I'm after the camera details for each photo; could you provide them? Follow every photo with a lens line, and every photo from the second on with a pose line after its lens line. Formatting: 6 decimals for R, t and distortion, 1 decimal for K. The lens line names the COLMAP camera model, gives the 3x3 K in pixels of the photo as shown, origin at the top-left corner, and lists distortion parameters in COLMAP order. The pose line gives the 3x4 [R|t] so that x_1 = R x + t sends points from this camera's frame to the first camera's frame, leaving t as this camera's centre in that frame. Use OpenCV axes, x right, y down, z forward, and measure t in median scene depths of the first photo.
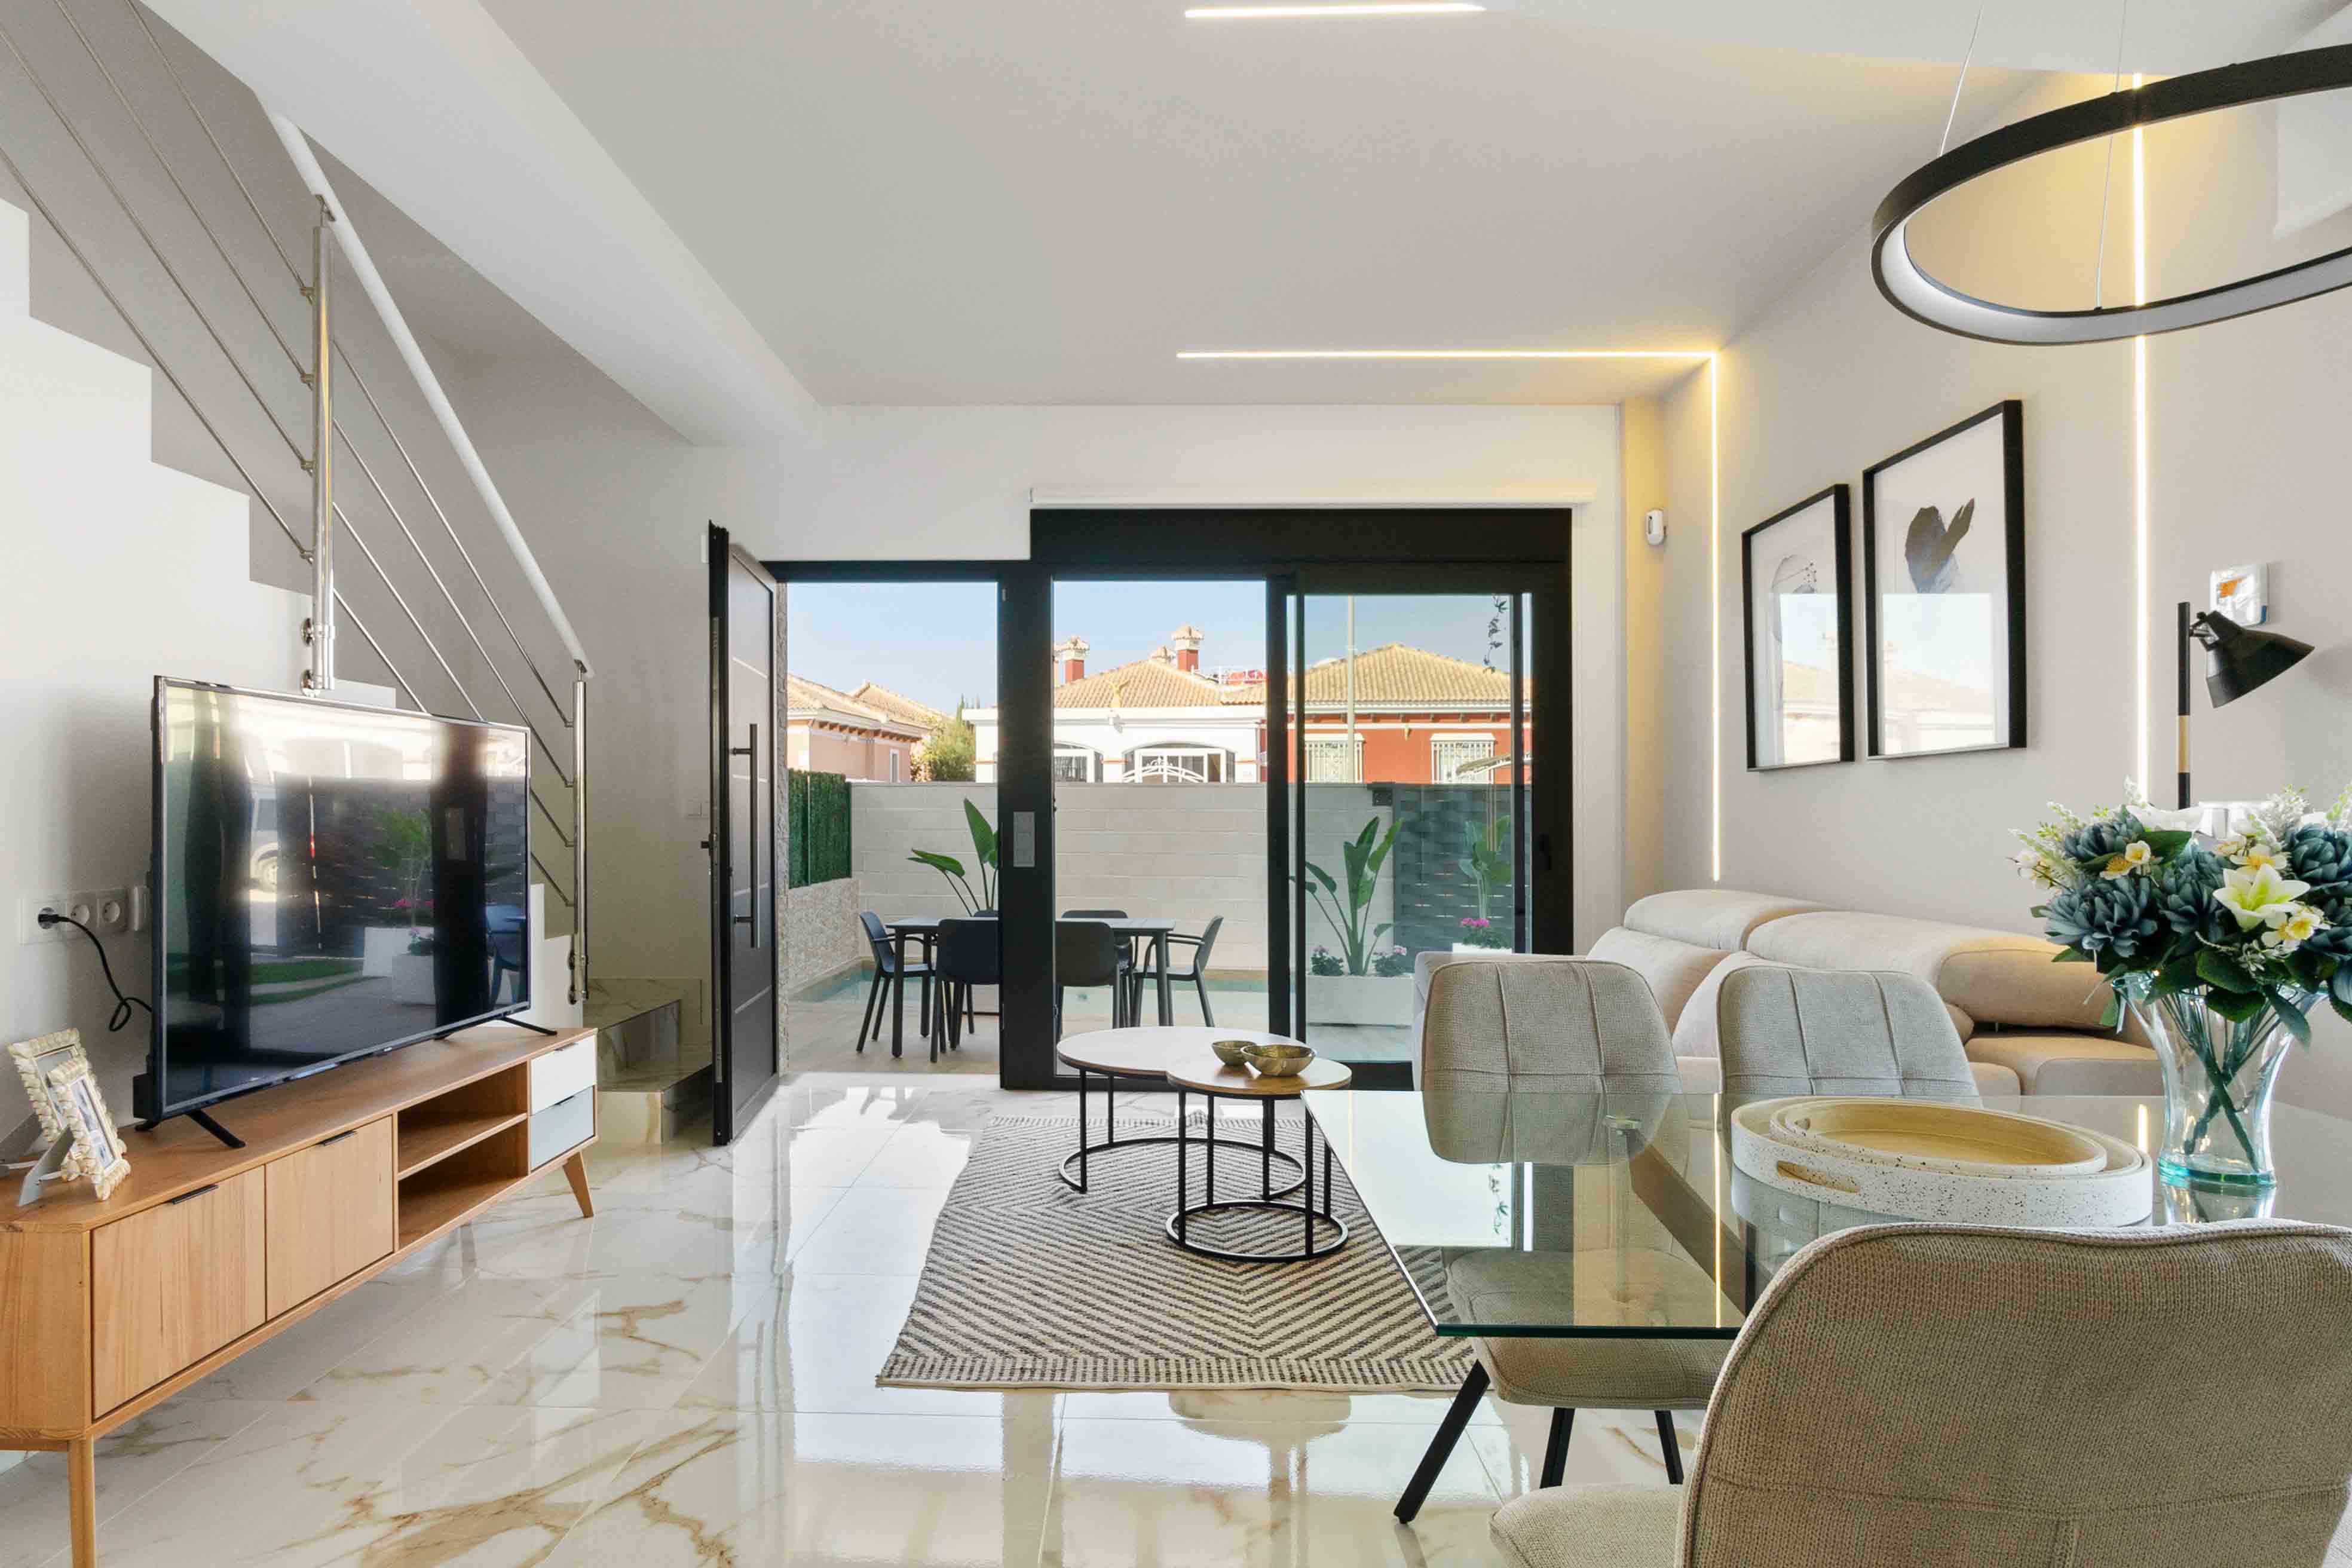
lens RADIAL K [[1285.9, 0, 1119.0], [0, 1285.9, 838.4], [0, 0, 1]] dist [-0.017096, 0.004801]
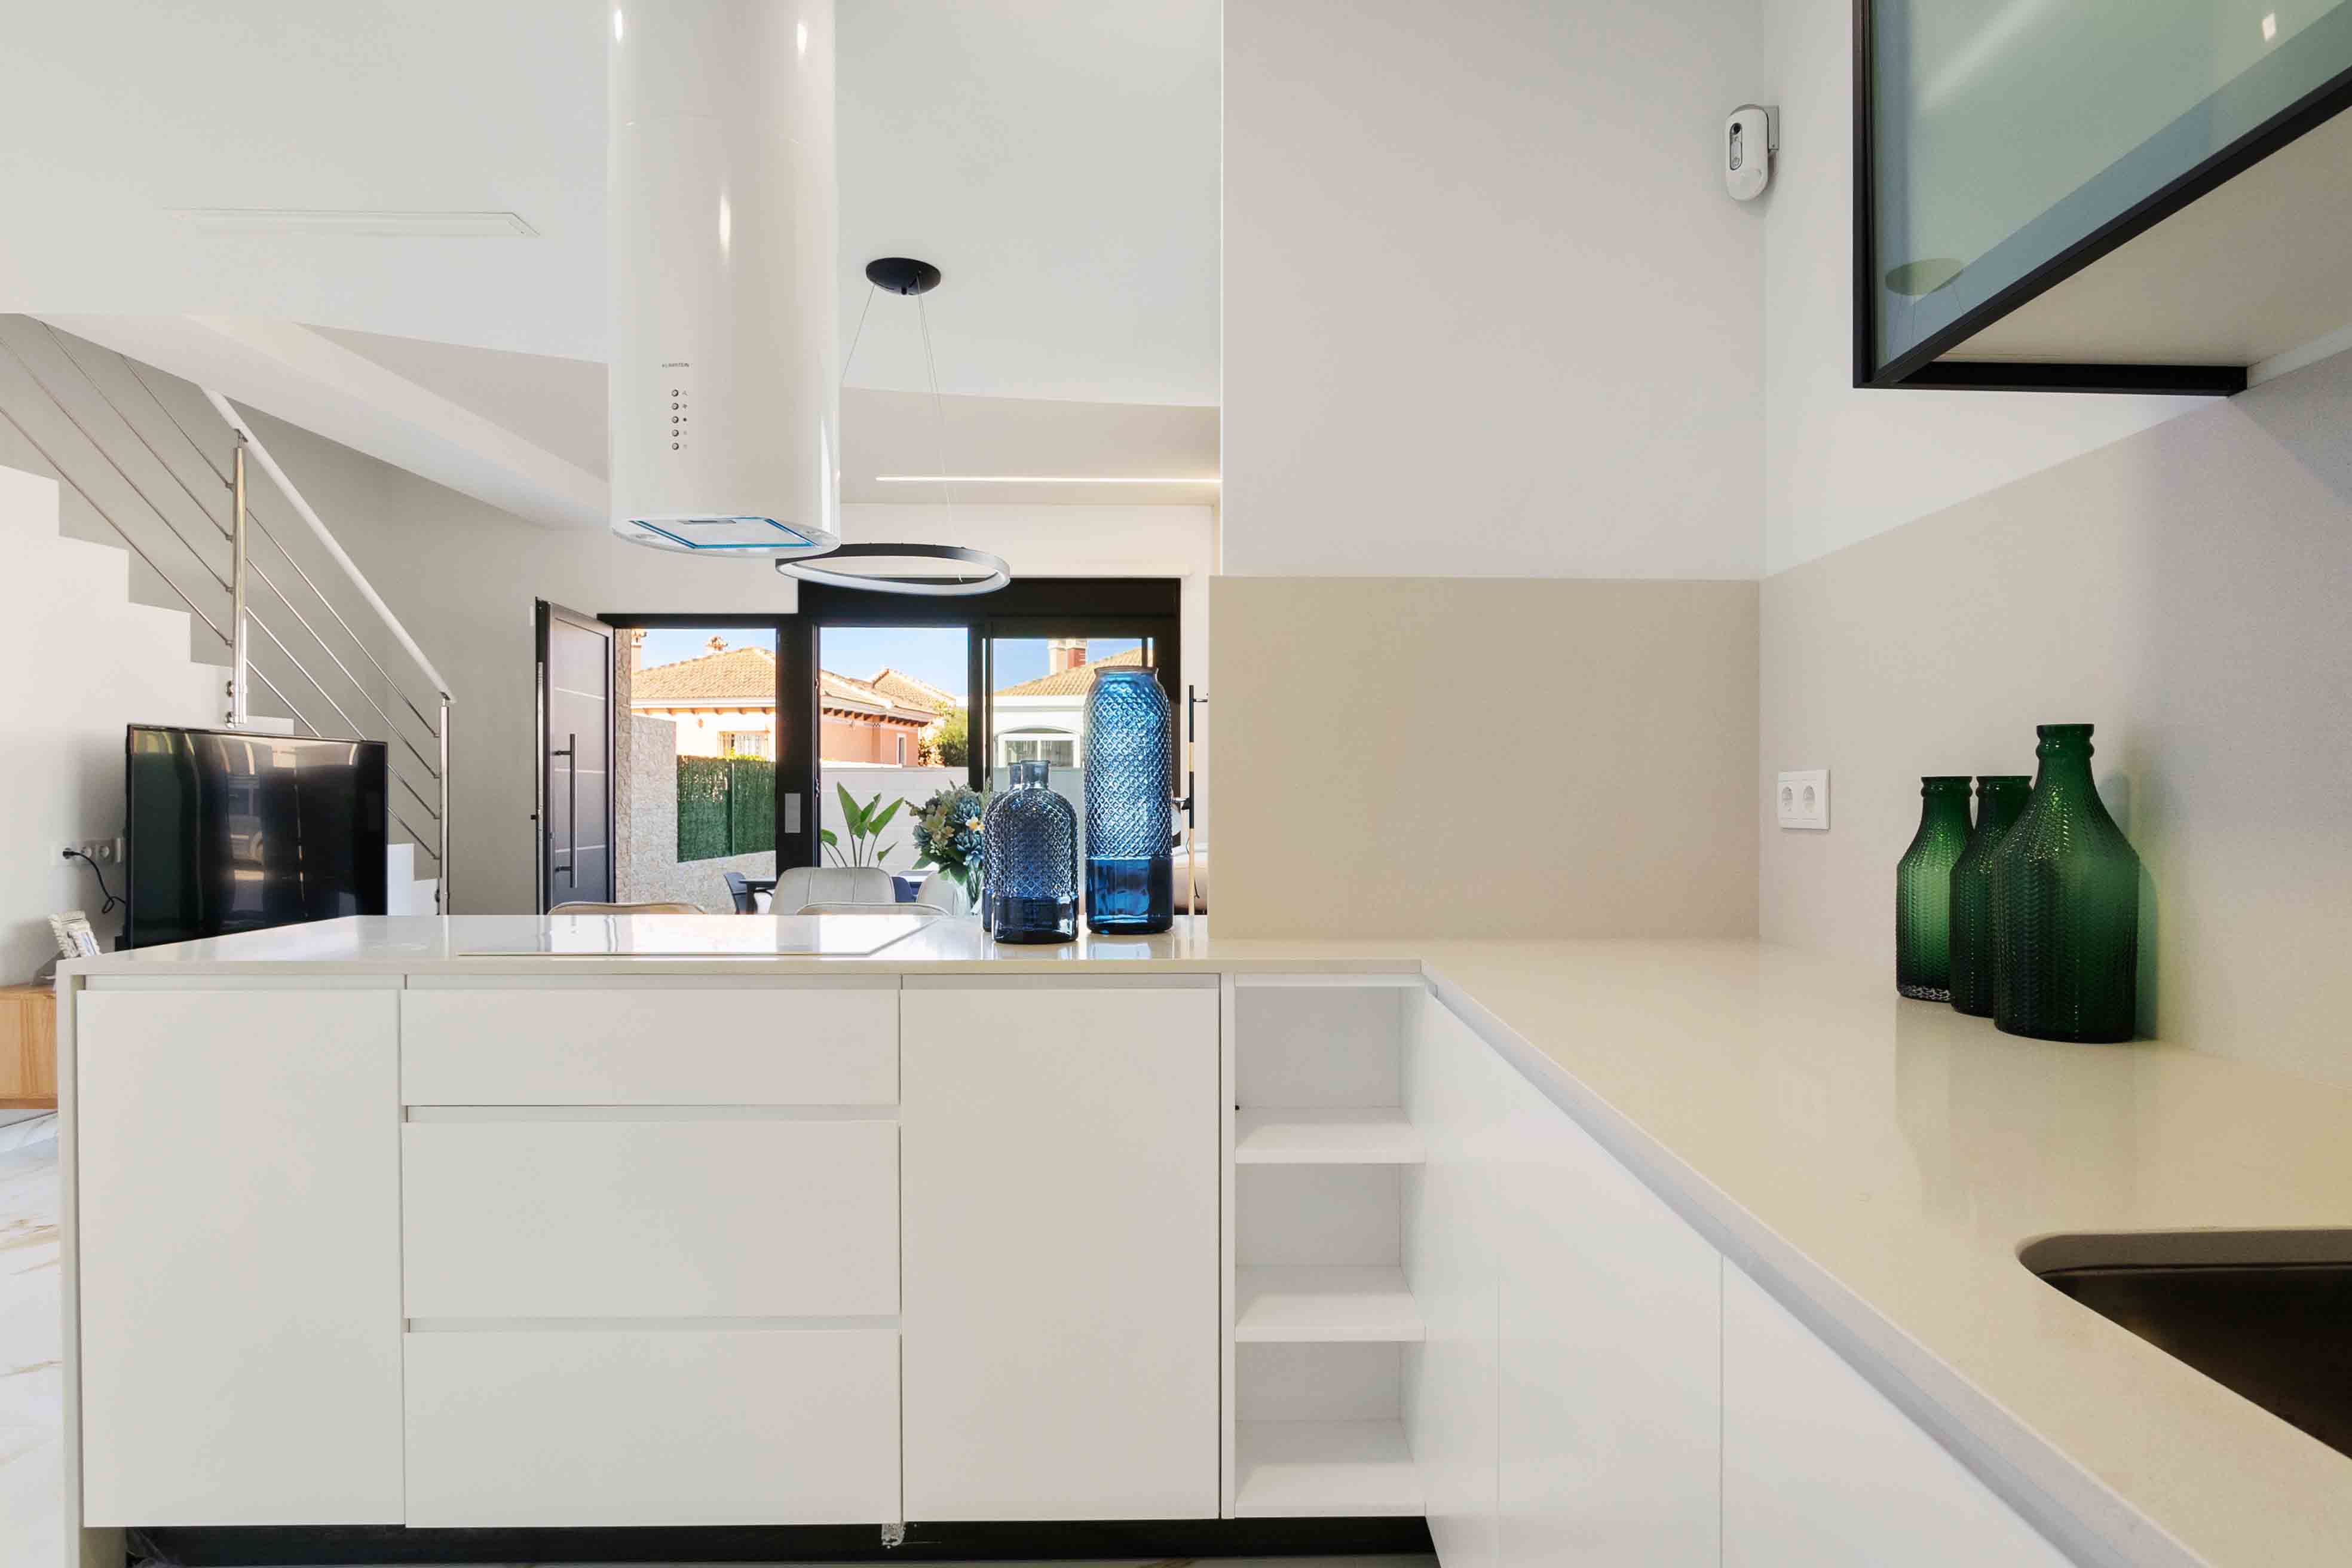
lens RADIAL K [[1273.5, 0, 1223.7], [0, 1273.5, 802.1], [0, 0, 1]] dist [-0.004474, -0.000899]
pose [[0.999092, -0.005661, 0.042237, 0.398046], [0.006171, 0.999909, -0.011960, 0.009909], [-0.042166, 0.012210, 0.999036, -0.478422]]
